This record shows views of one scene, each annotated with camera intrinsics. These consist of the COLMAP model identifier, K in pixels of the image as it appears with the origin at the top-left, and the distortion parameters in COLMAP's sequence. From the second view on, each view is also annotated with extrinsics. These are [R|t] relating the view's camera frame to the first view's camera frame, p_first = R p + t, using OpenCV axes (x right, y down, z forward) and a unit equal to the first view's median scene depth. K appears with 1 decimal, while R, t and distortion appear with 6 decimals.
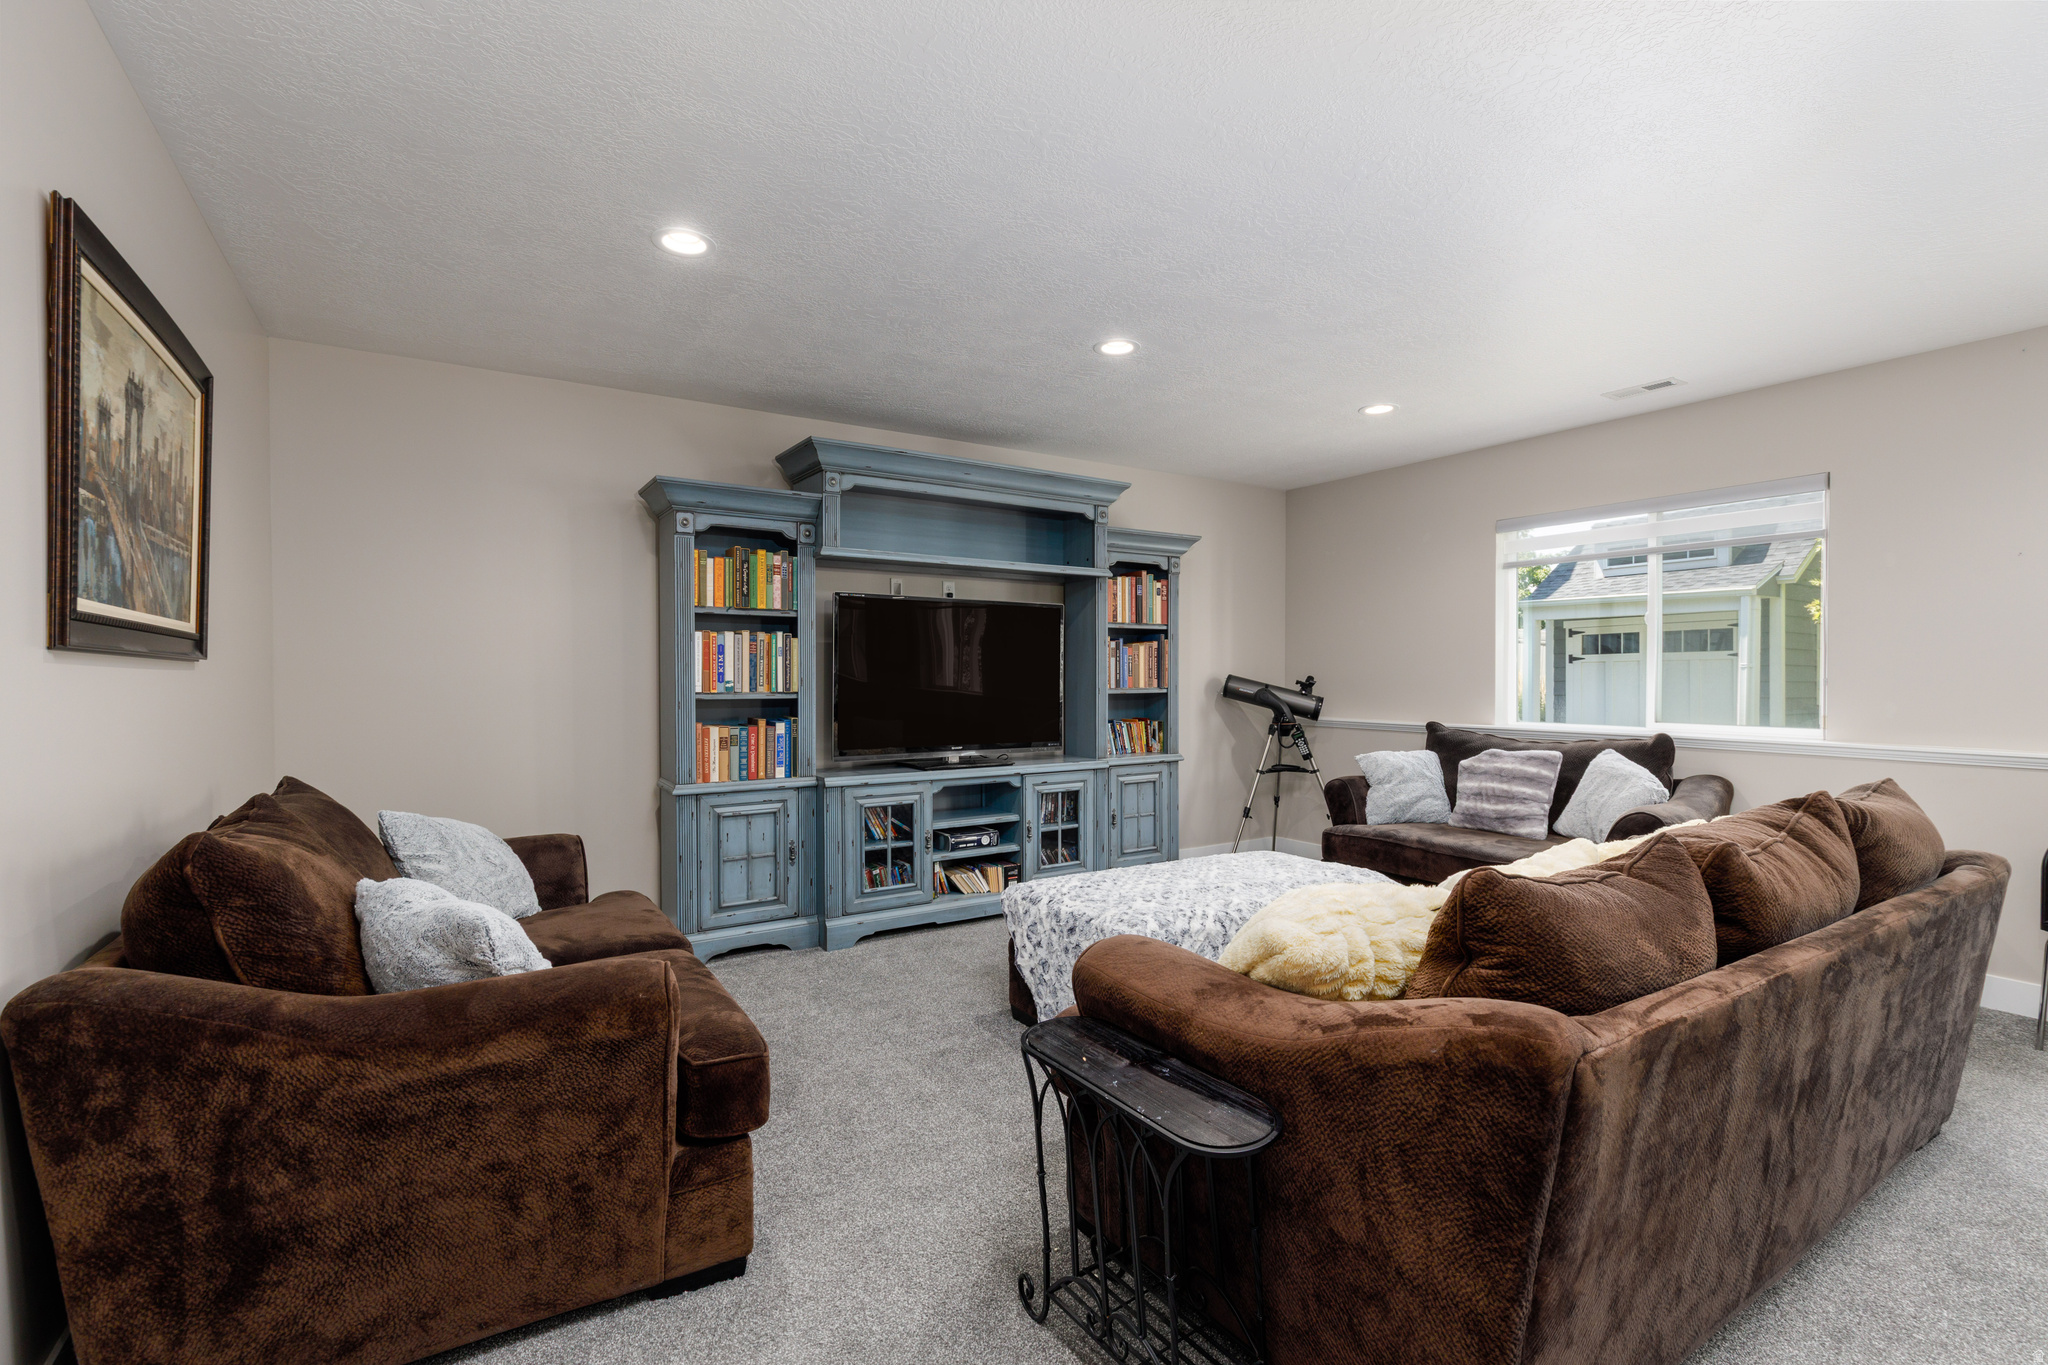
lens RADIAL K [[919.5, 0, 1026.3], [0, 919.5, 683.7], [0, 0, 1]] dist [0.002952, -0.000048]
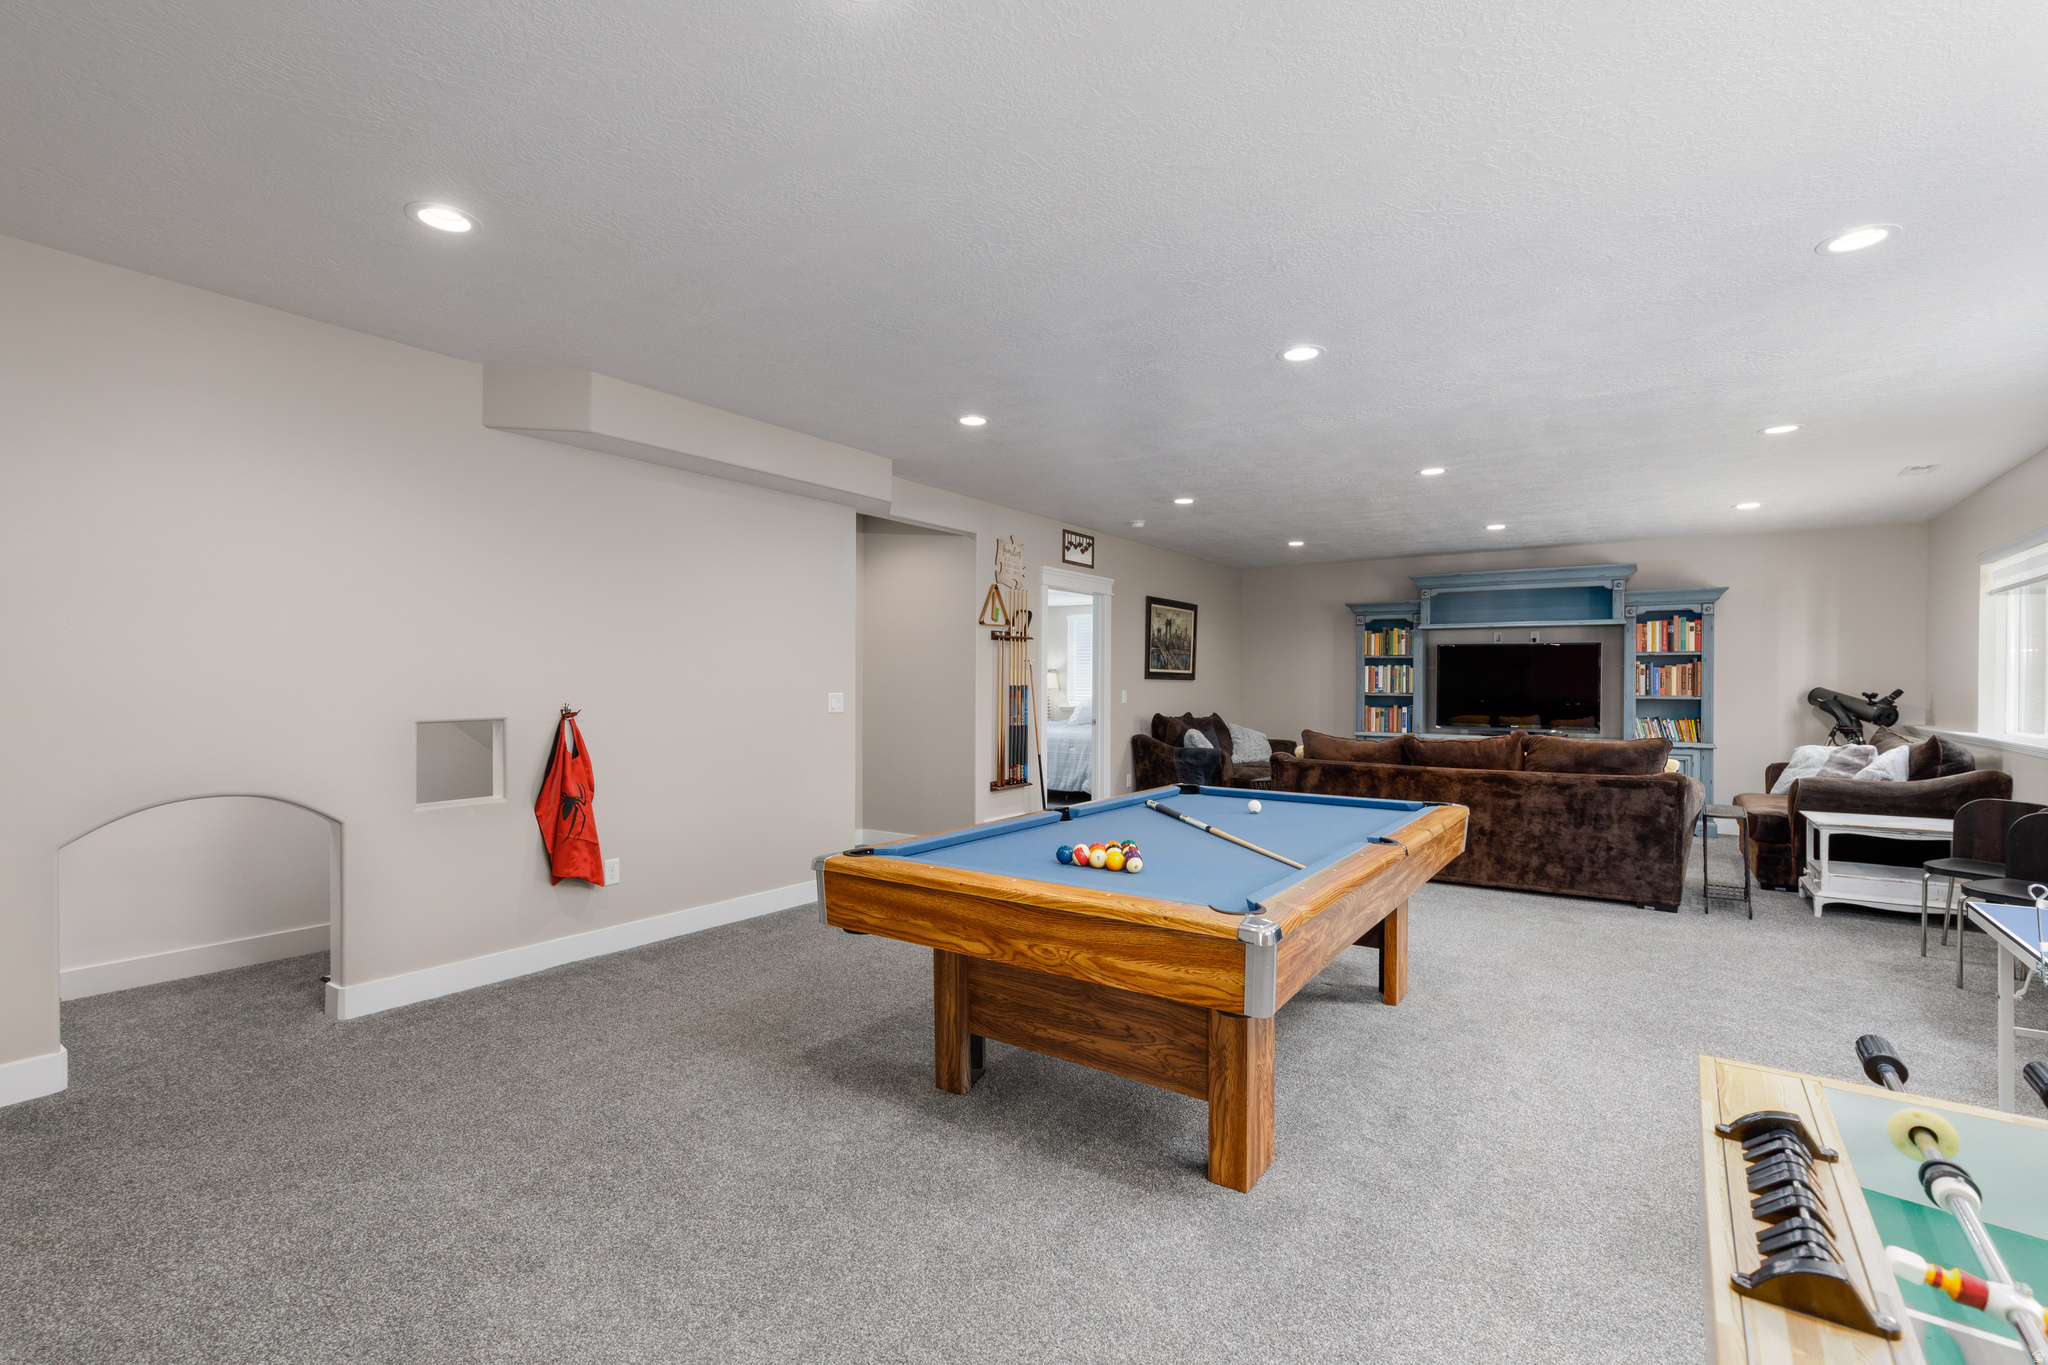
lens RADIAL K [[919.5, 0, 1022.3], [0, 919.5, 685.2], [0, 0, 1]] dist [0.002952, -0.000048]
pose [[0.390857, 0.004537, -0.920440, 1.316876], [-0.015385, 0.999880, -0.001605, 0.007704], [0.920323, 0.014788, 0.390880, -0.647036]]
